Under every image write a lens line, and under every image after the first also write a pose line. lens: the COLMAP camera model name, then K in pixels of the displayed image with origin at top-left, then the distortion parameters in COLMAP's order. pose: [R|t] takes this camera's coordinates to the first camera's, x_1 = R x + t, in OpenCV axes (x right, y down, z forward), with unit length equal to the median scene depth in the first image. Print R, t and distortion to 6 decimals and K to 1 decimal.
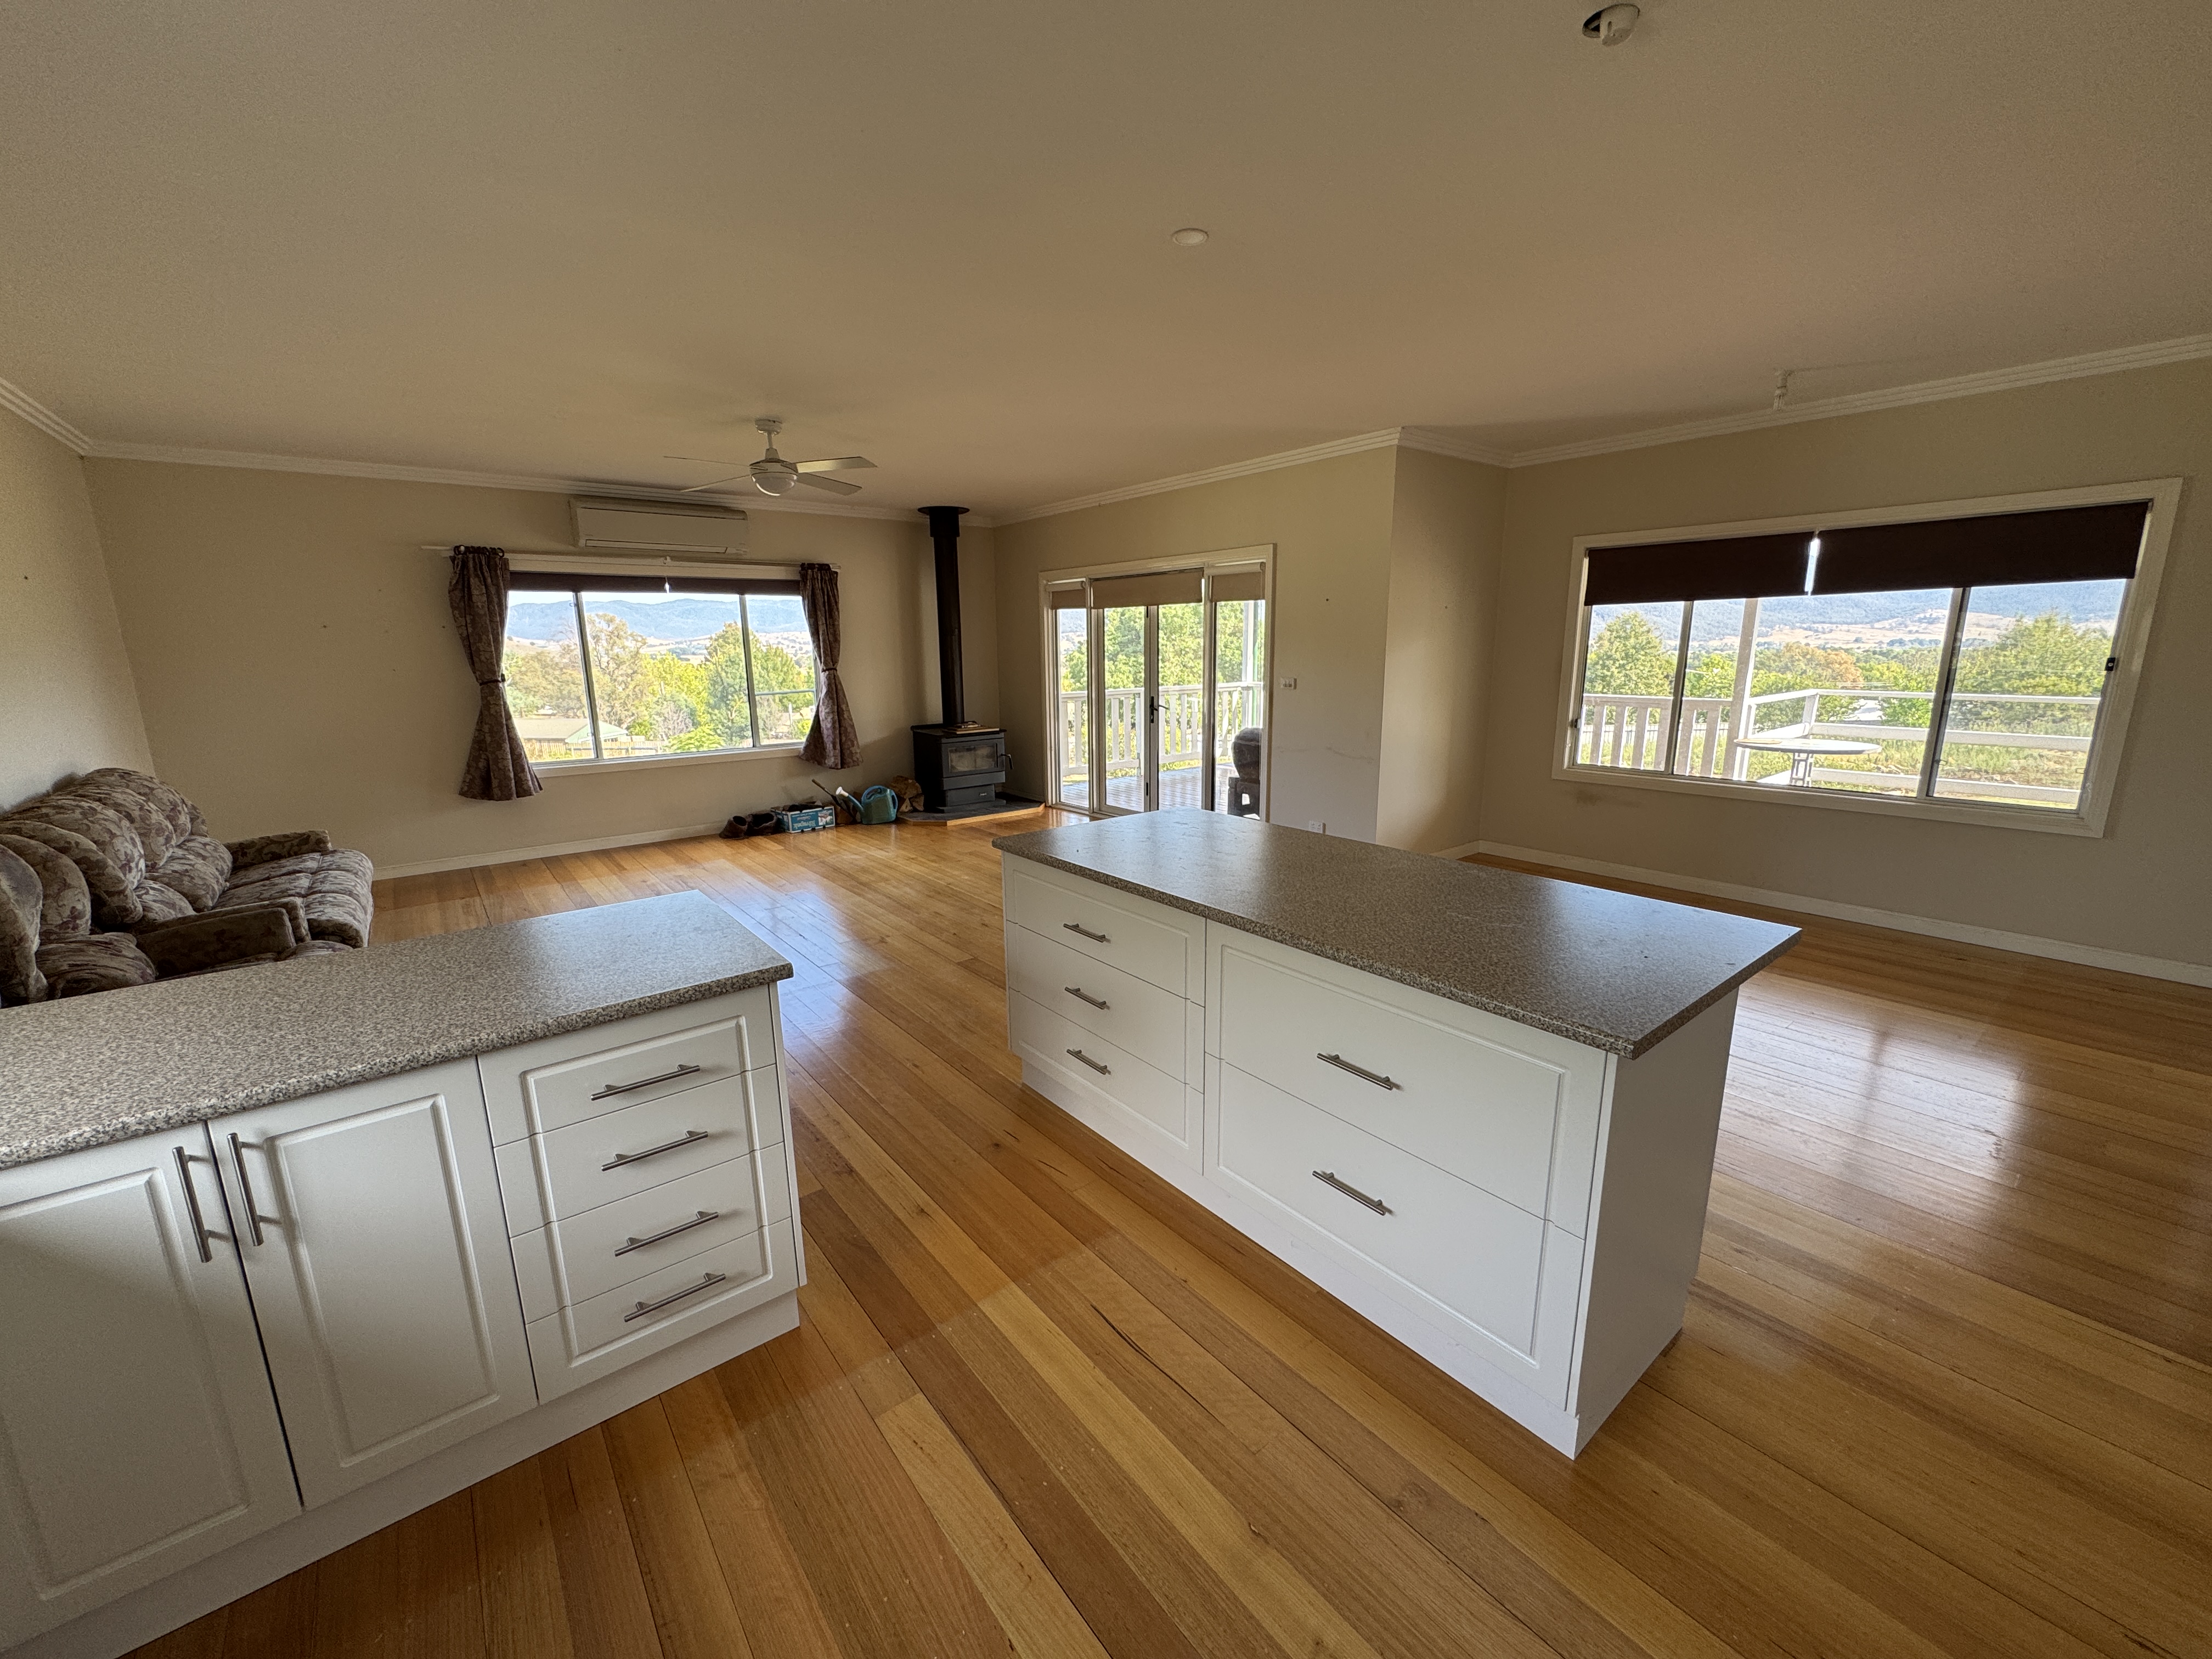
lens RADIAL K [[882.0, 0, 1112.4], [0, 882.0, 825.6], [0, 0, 1]] dist [-0.003160, 0.000689]
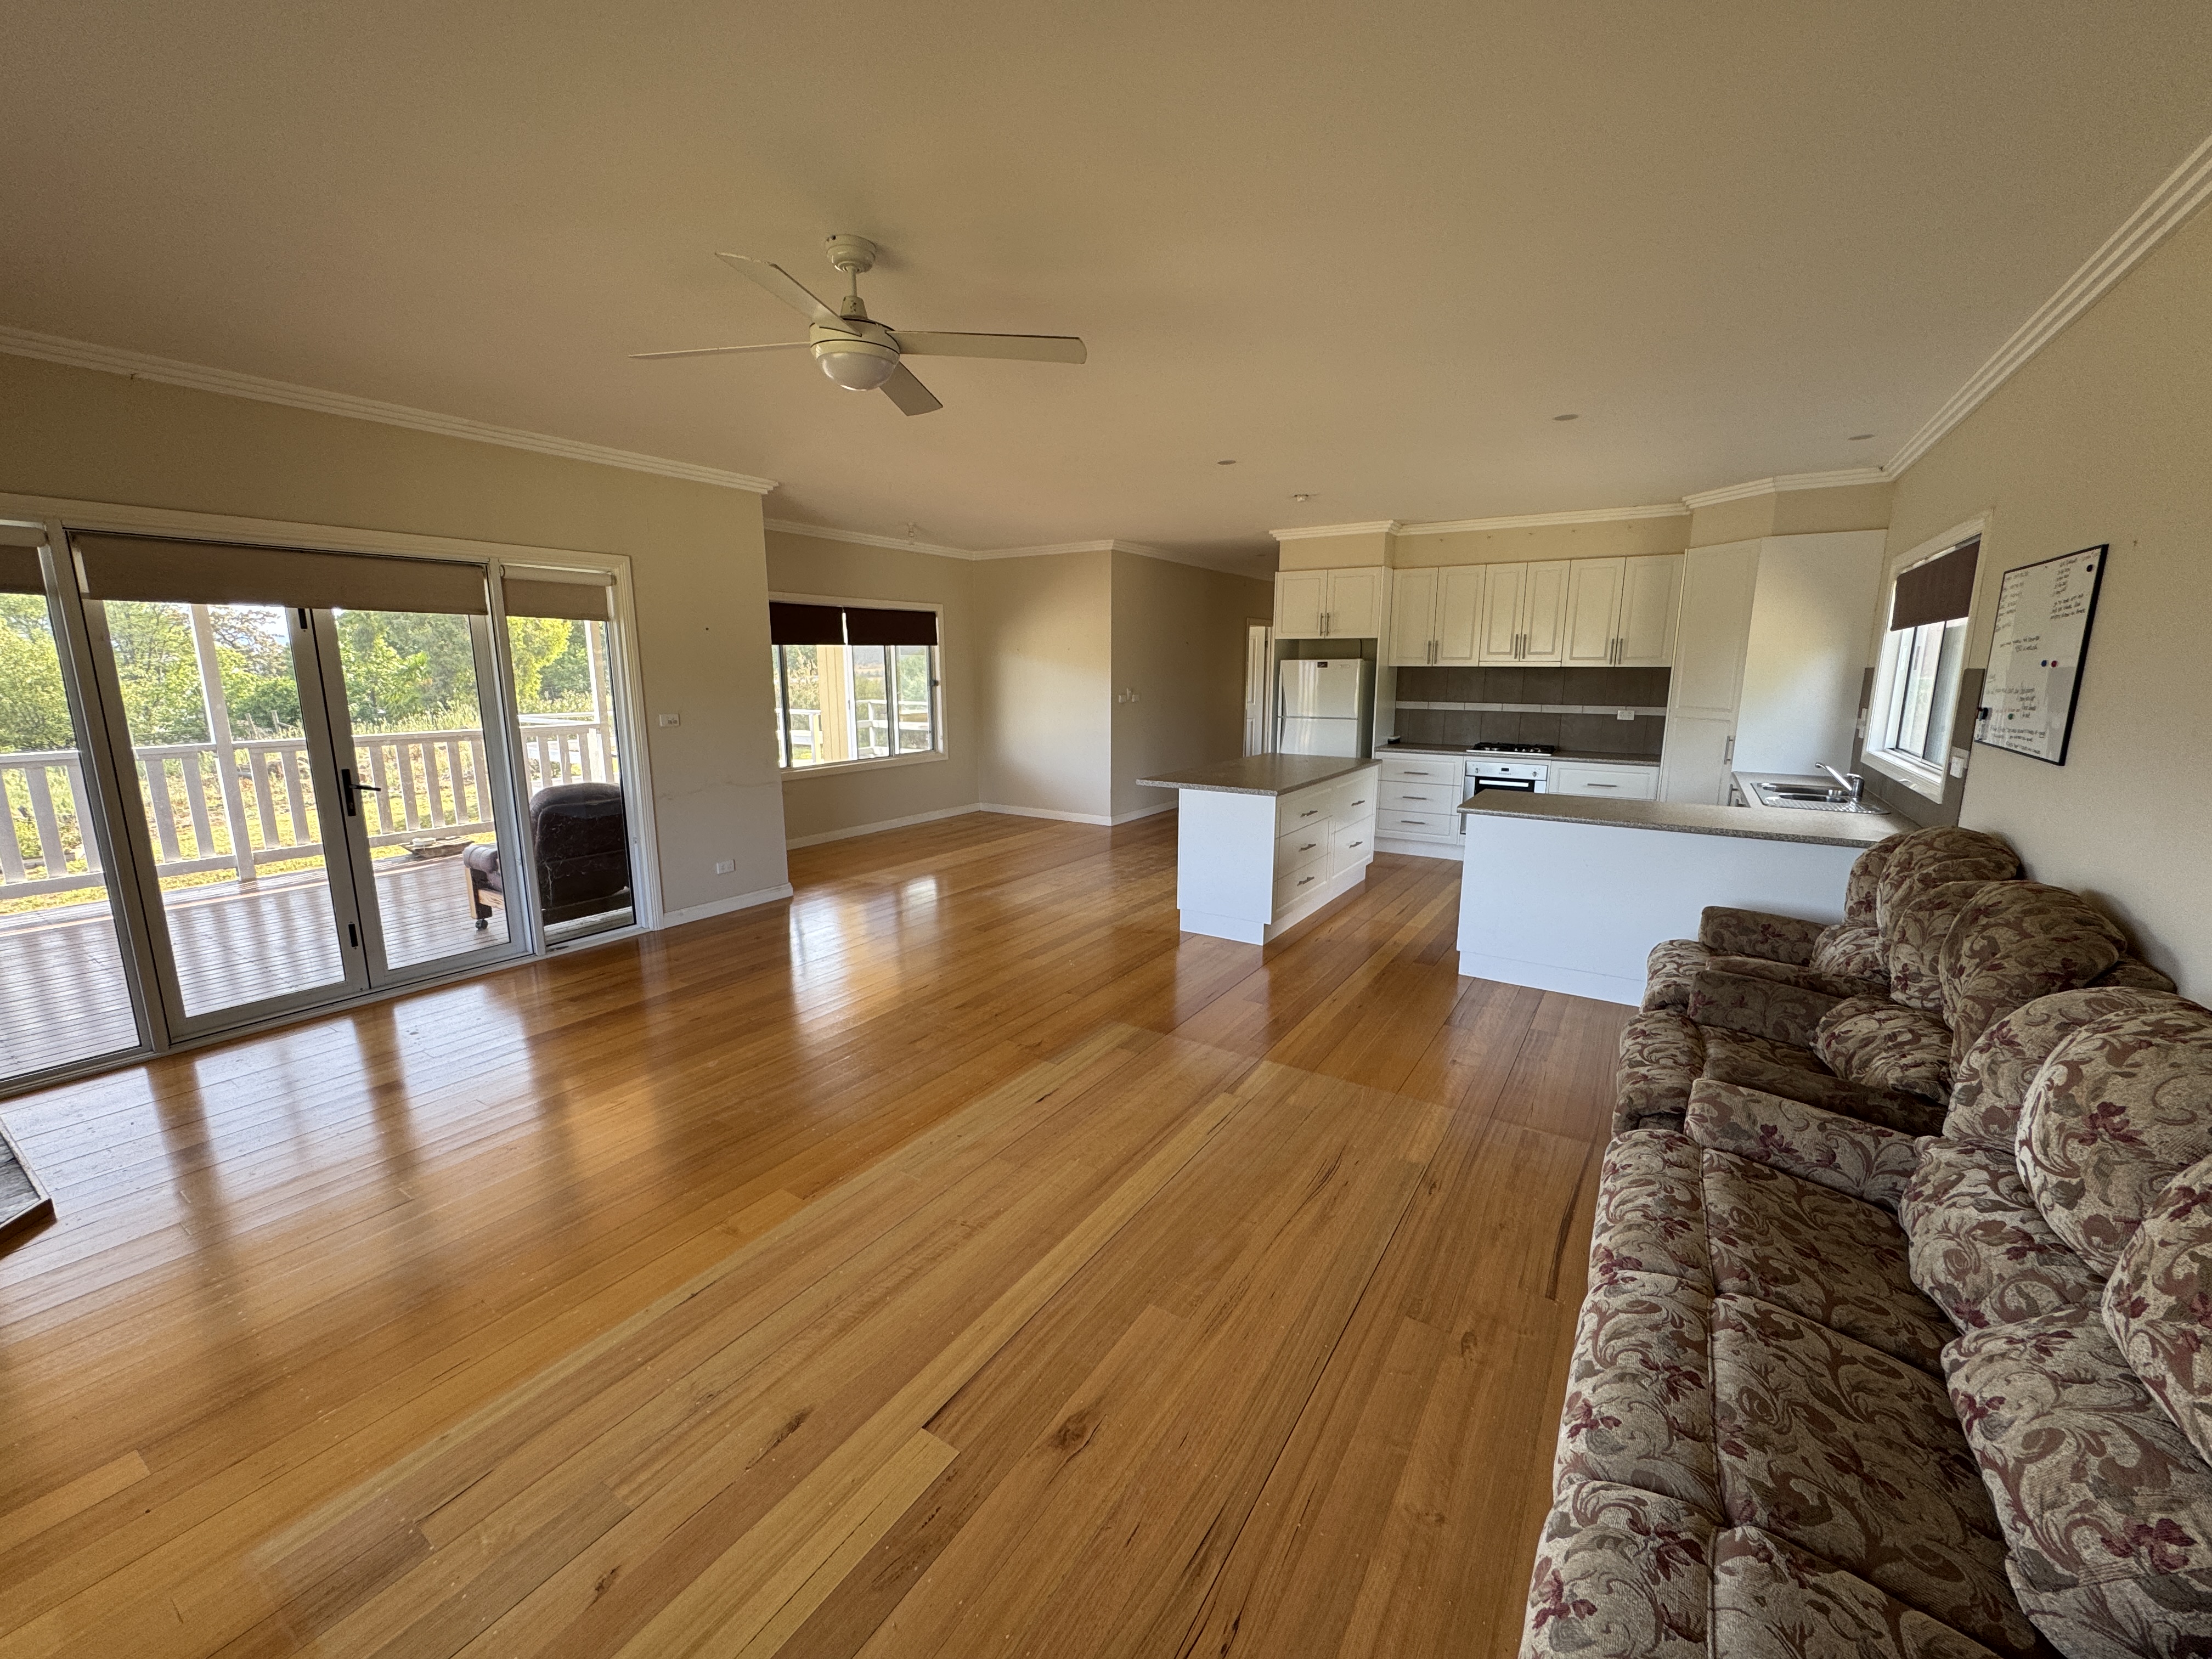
lens RADIAL K [[882.0, 0, 1106.5], [0, 882.0, 830.0], [0, 0, 1]] dist [-0.003160, 0.000689]
pose [[-0.317505, -0.161836, 0.934344, -0.654870], [0.197946, 0.952310, 0.232213, -0.149050], [-0.927366, 0.258678, -0.270329, 0.733489]]
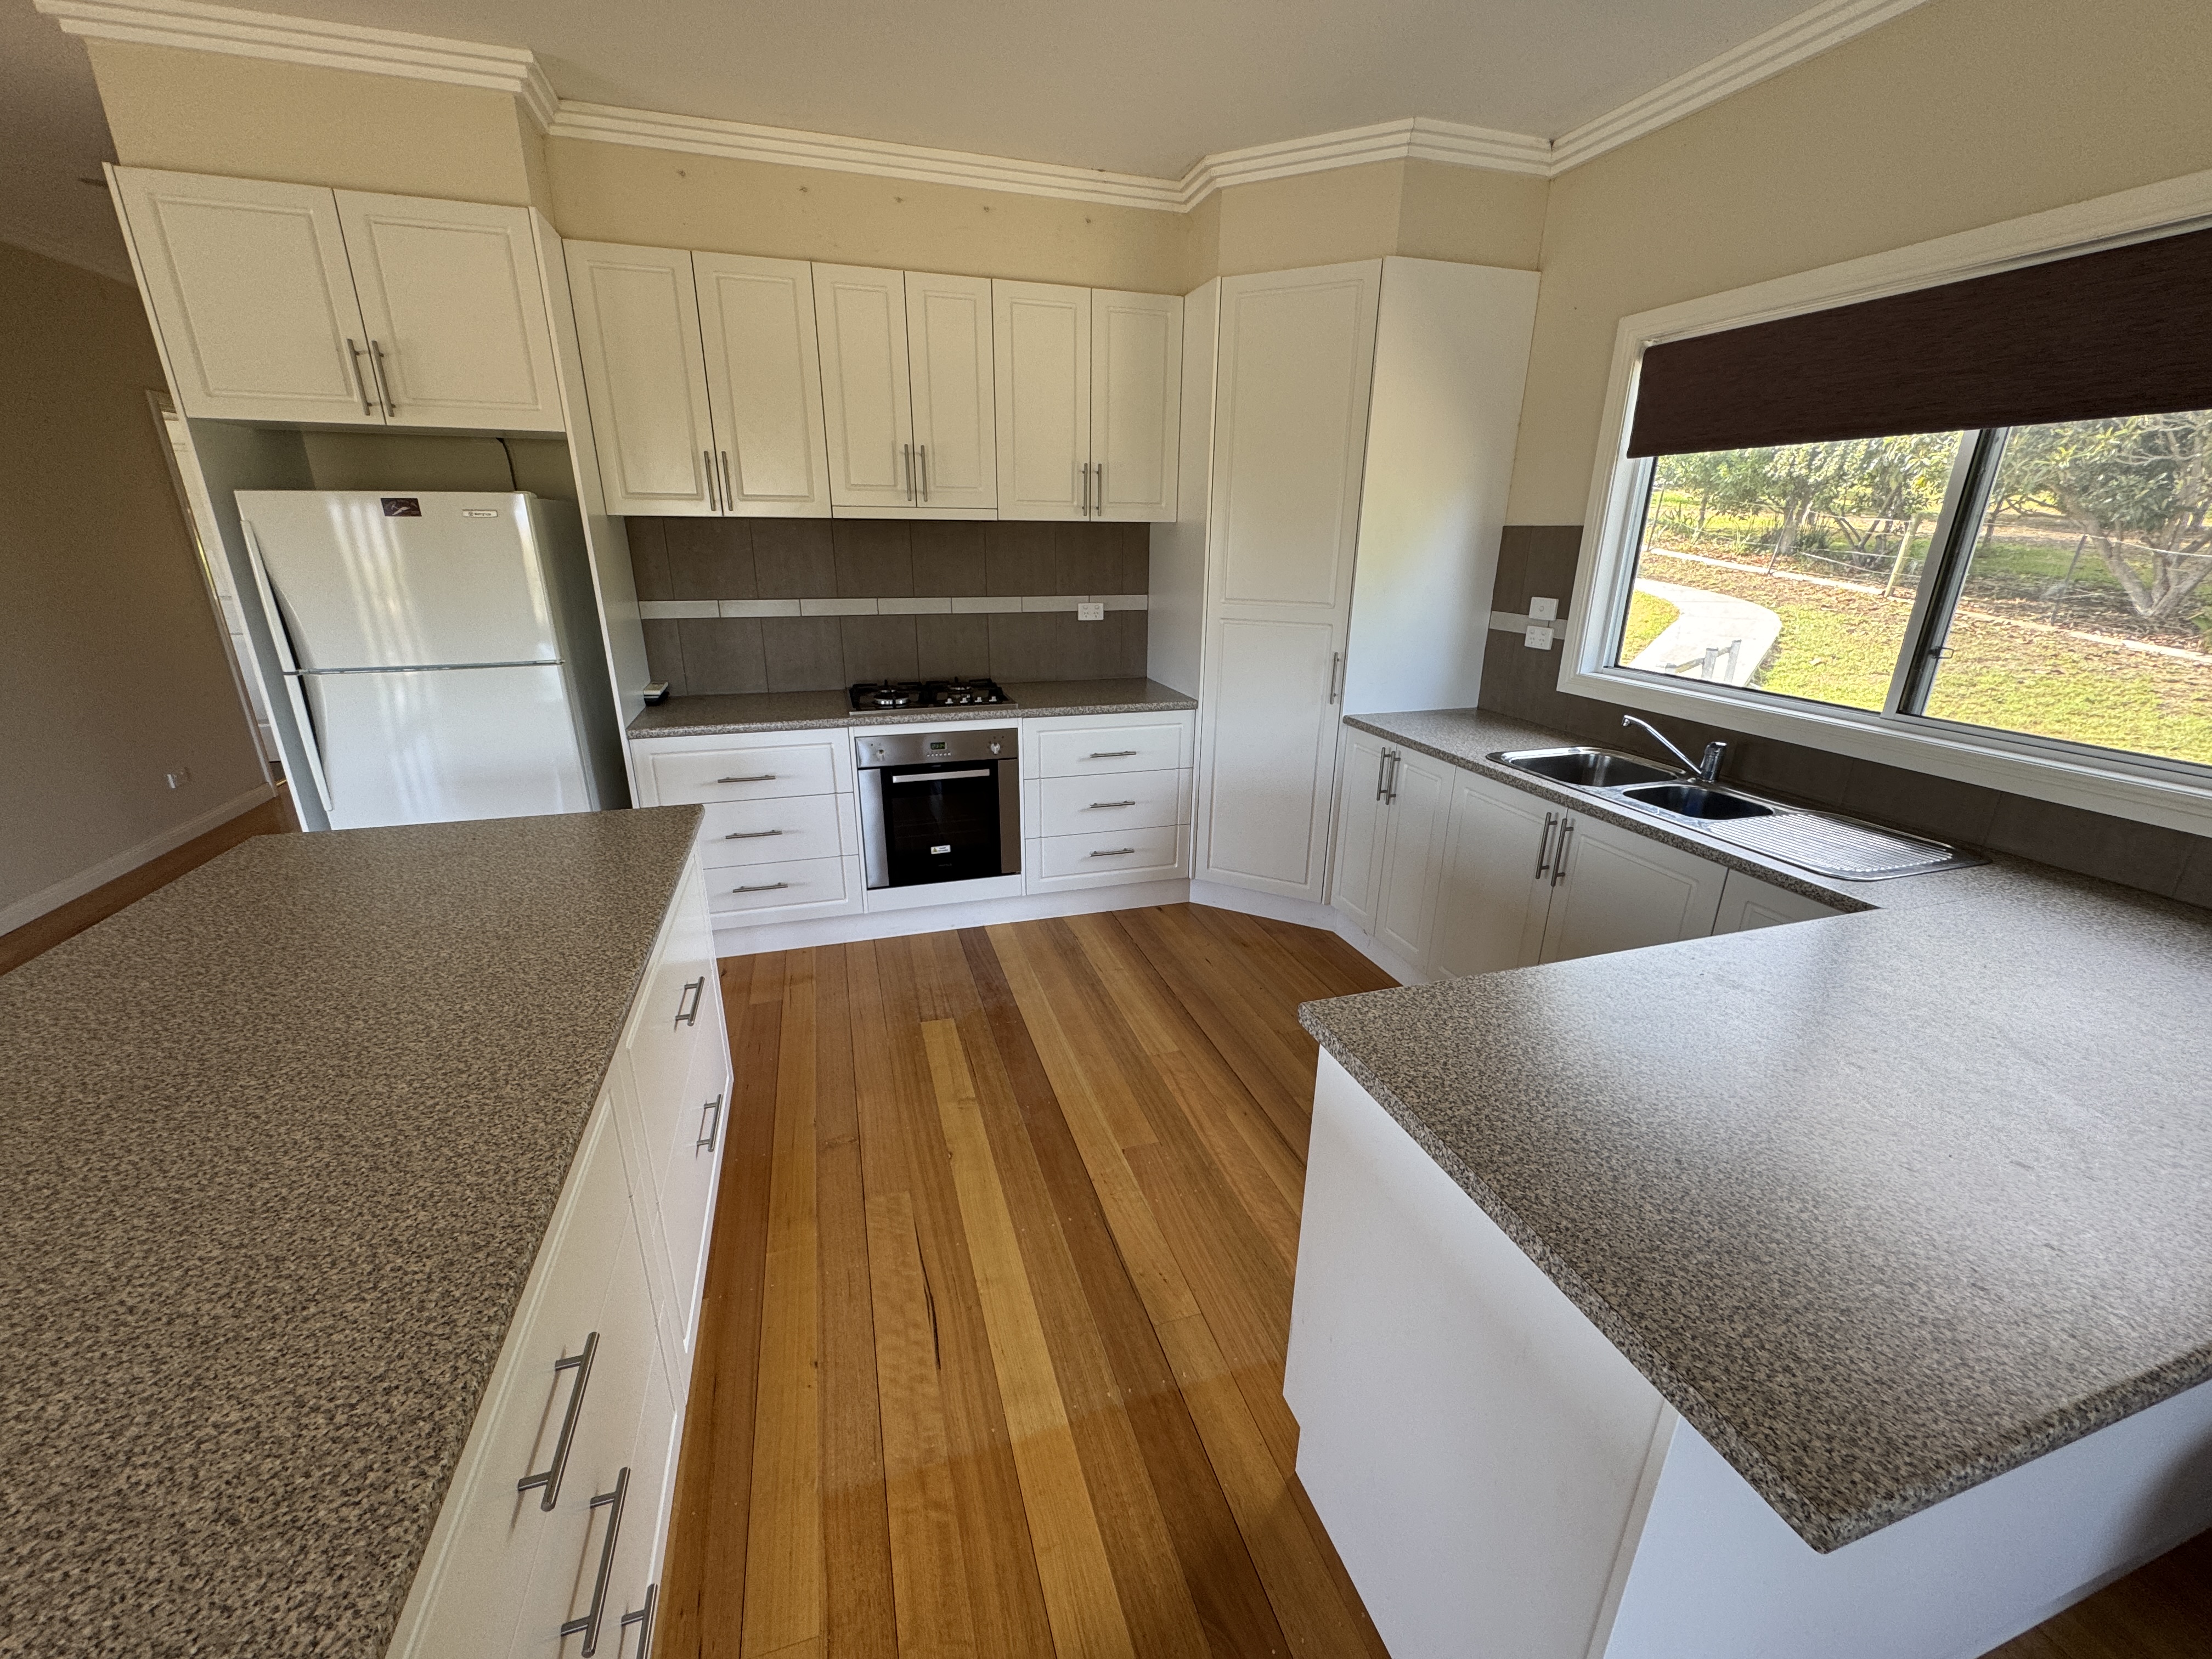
lens RADIAL K [[882.0, 0, 1108.7], [0, 882.0, 829.7], [0, 0, 1]] dist [-0.003160, 0.000689]
pose [[-0.932795, -0.113368, 0.342112, -0.115595], [0.076812, 0.864896, 0.496039, -0.082581], [-0.352126, 0.488981, -0.798063, 0.399829]]
